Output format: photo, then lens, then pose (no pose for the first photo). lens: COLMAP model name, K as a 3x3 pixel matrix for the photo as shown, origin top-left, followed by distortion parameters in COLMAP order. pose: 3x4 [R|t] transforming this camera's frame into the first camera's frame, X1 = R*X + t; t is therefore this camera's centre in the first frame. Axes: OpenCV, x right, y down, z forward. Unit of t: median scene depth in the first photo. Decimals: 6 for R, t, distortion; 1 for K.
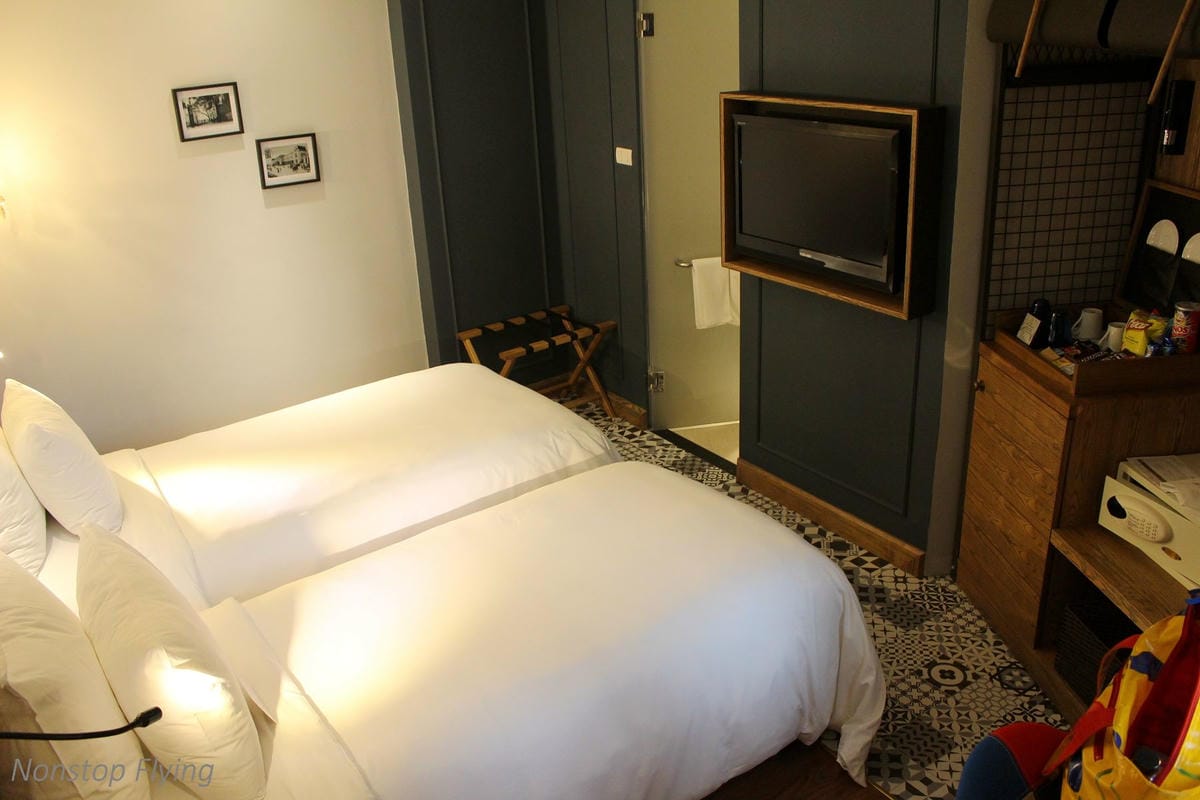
lens RADIAL K [[982.8, 0, 600.0], [0, 982.8, 400.0], [0, 0, 1]] dist [-0.158903, 0.122679]
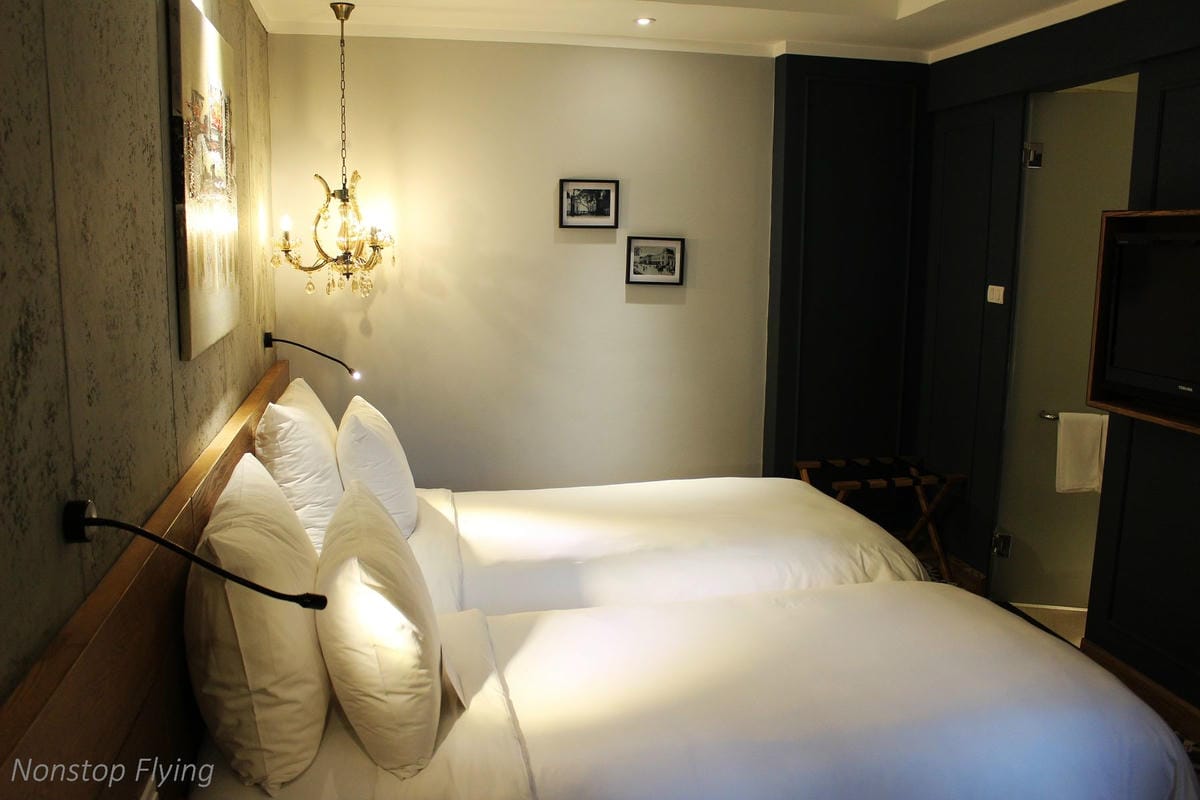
lens RADIAL K [[982.8, 0, 600.0], [0, 982.8, 400.0], [0, 0, 1]] dist [-0.158903, 0.122679]
pose [[0.911334, 0.126641, -0.391704, 0.056732], [-0.207030, 0.963417, -0.170193, 0.091635], [0.355821, 0.236197, 0.904214, 0.060608]]
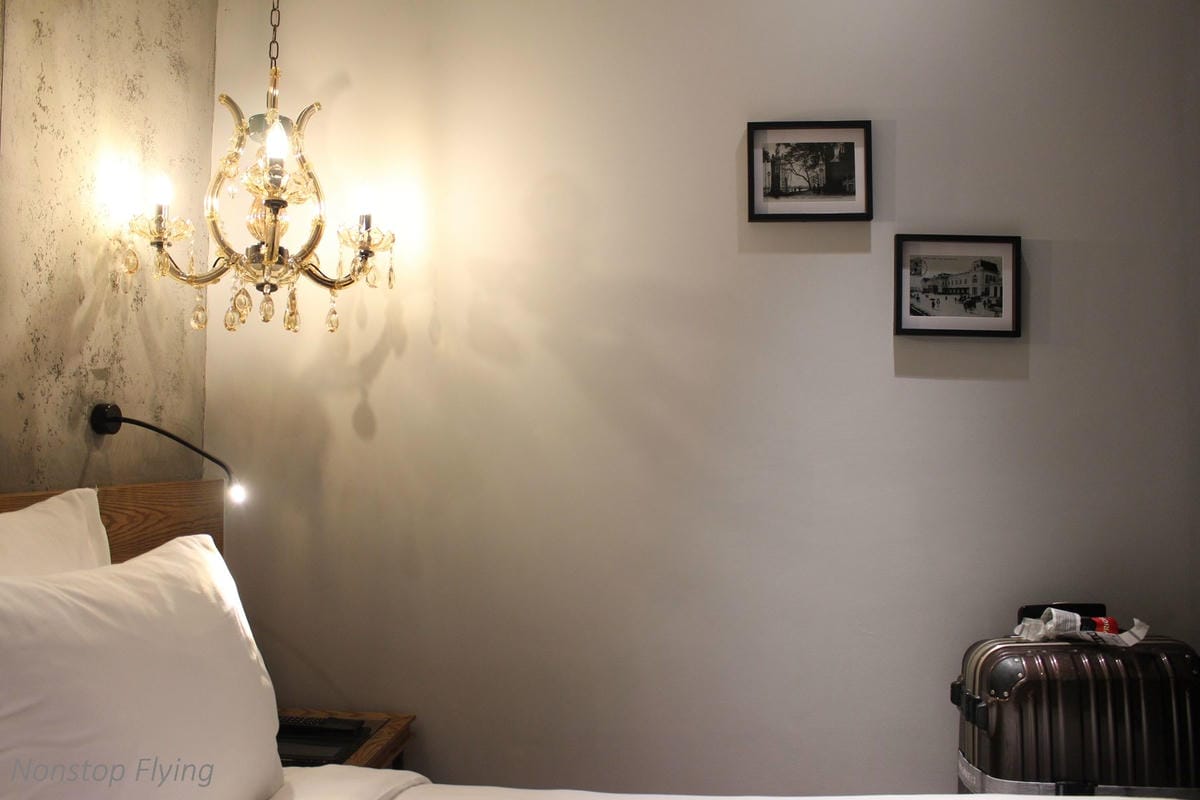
lens RADIAL K [[1023.3, 0, 600.0], [0, 1023.3, 400.0], [0, 0, 1]] dist [-0.153675, 0.126795]
pose [[0.732829, 0.025761, -0.679925, -0.114057], [-0.292853, 0.913930, -0.281013, 0.000047], [0.614165, 0.405053, 0.677299, 0.591501]]
